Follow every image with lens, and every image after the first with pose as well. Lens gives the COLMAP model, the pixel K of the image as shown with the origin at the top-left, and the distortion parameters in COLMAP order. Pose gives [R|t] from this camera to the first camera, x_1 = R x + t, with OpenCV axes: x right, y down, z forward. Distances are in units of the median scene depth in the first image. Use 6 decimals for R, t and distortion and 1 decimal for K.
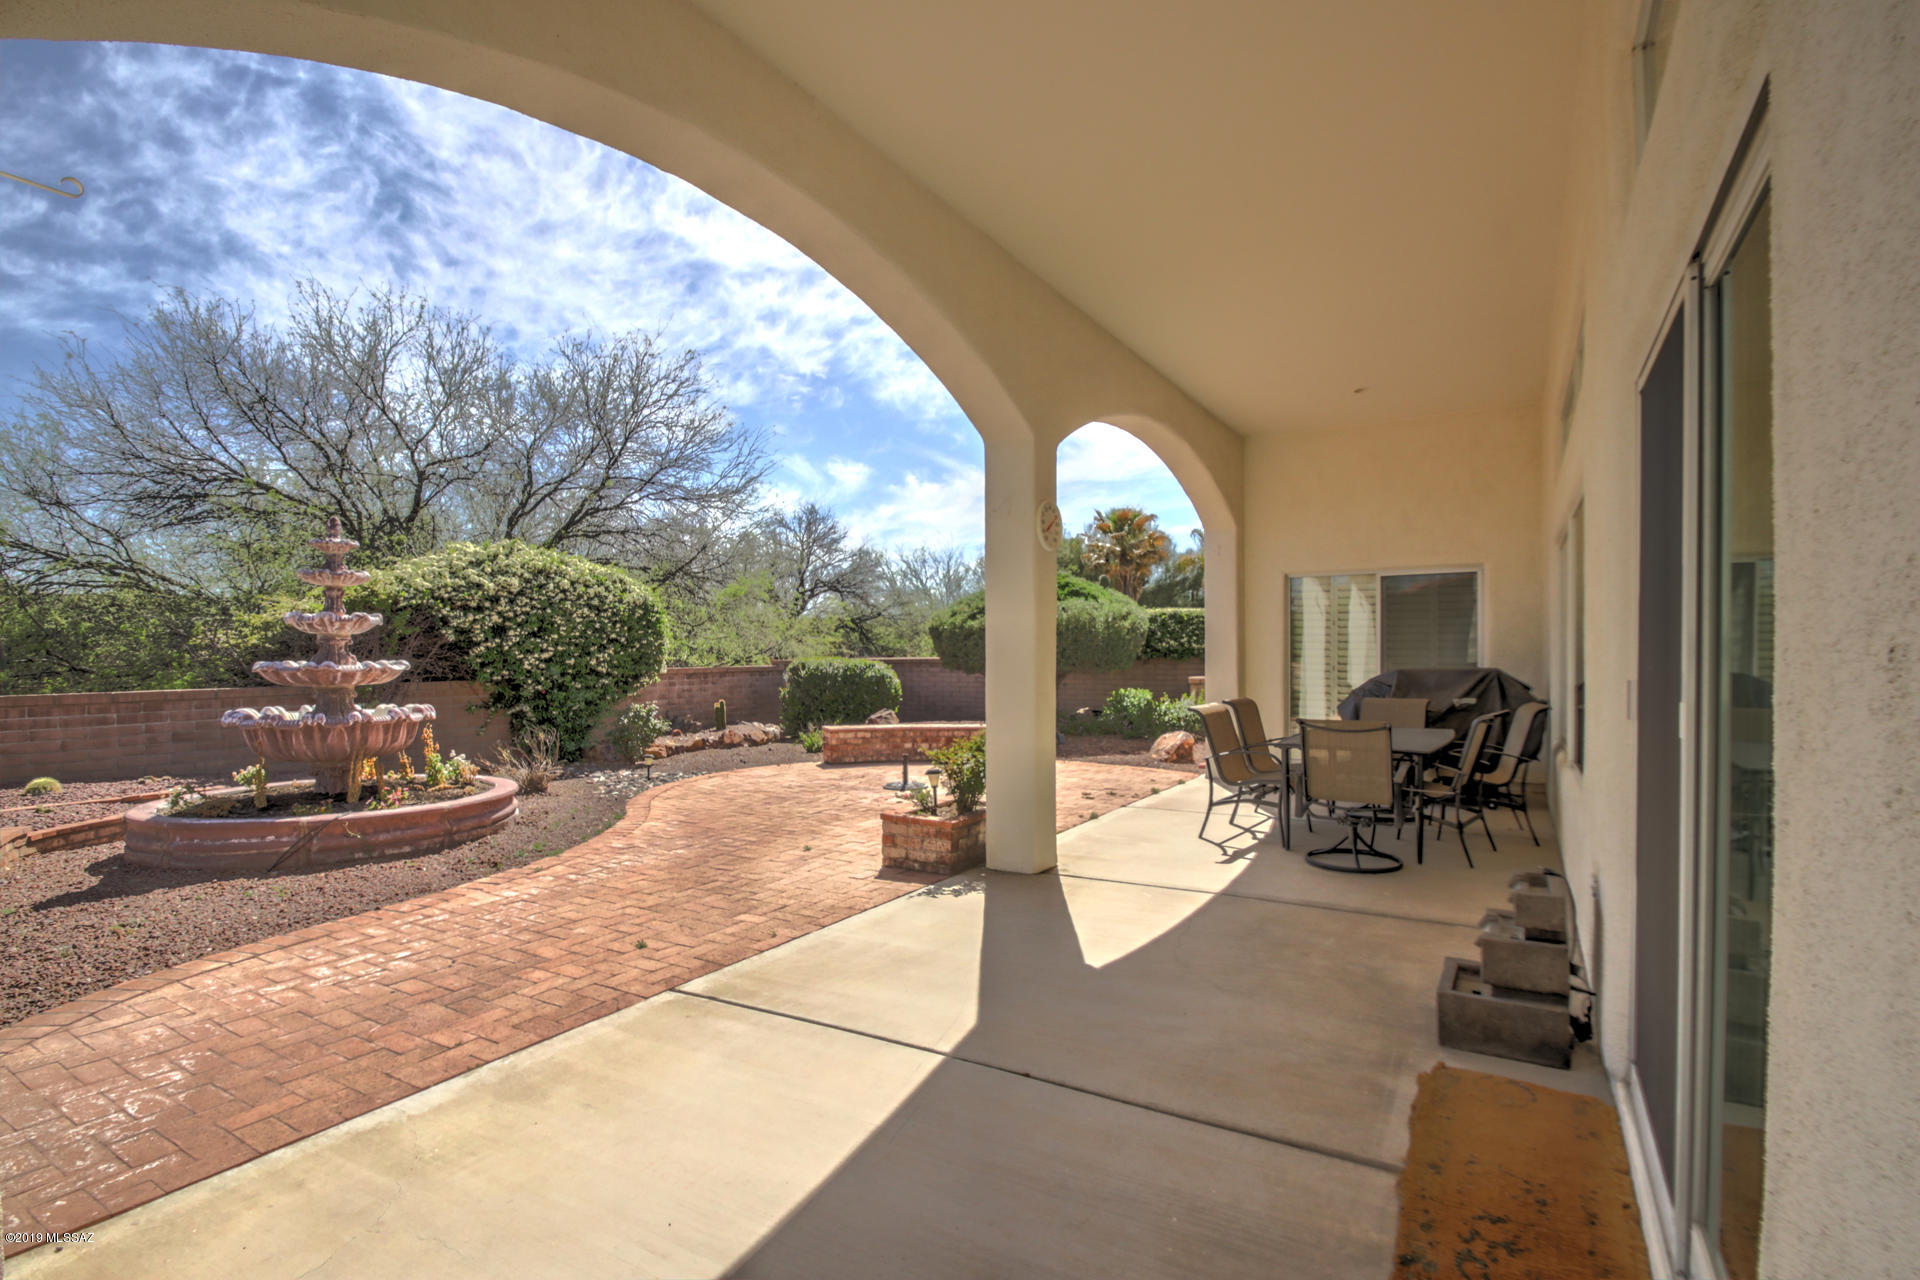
lens RADIAL K [[902.9, 0, 975.2], [0, 902.9, 654.0], [0, 0, 1]] dist [0.003558, -0.010749]
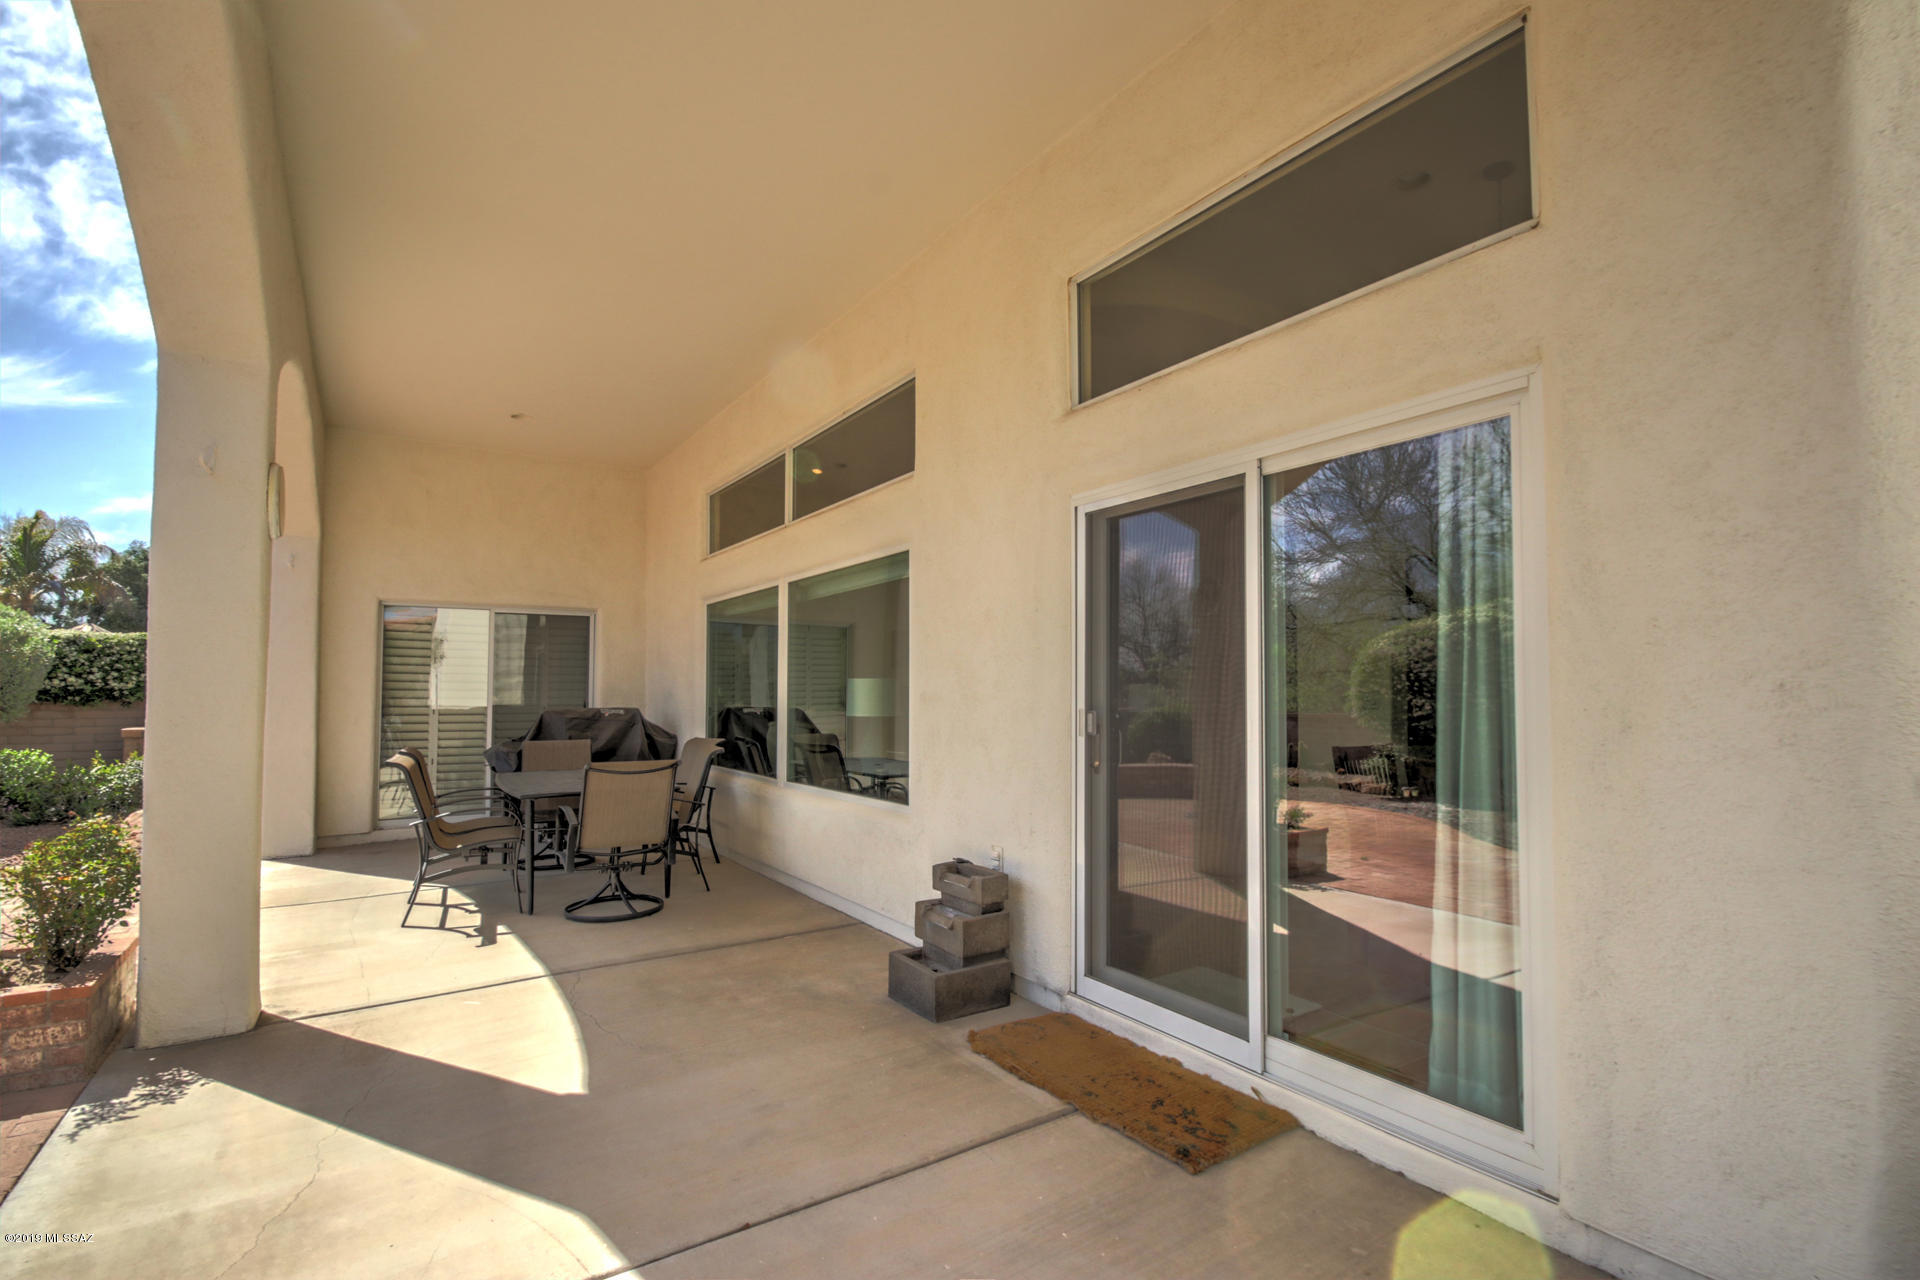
lens RADIAL K [[902.9, 0, 967.1], [0, 902.9, 670.3], [0, 0, 1]] dist [0.003558, -0.010749]
pose [[0.420792, 0.029886, 0.906665, -0.198885], [0.001039, 0.999441, -0.033427, 0.006147], [-0.907156, 0.015008, 0.420526, 0.171811]]
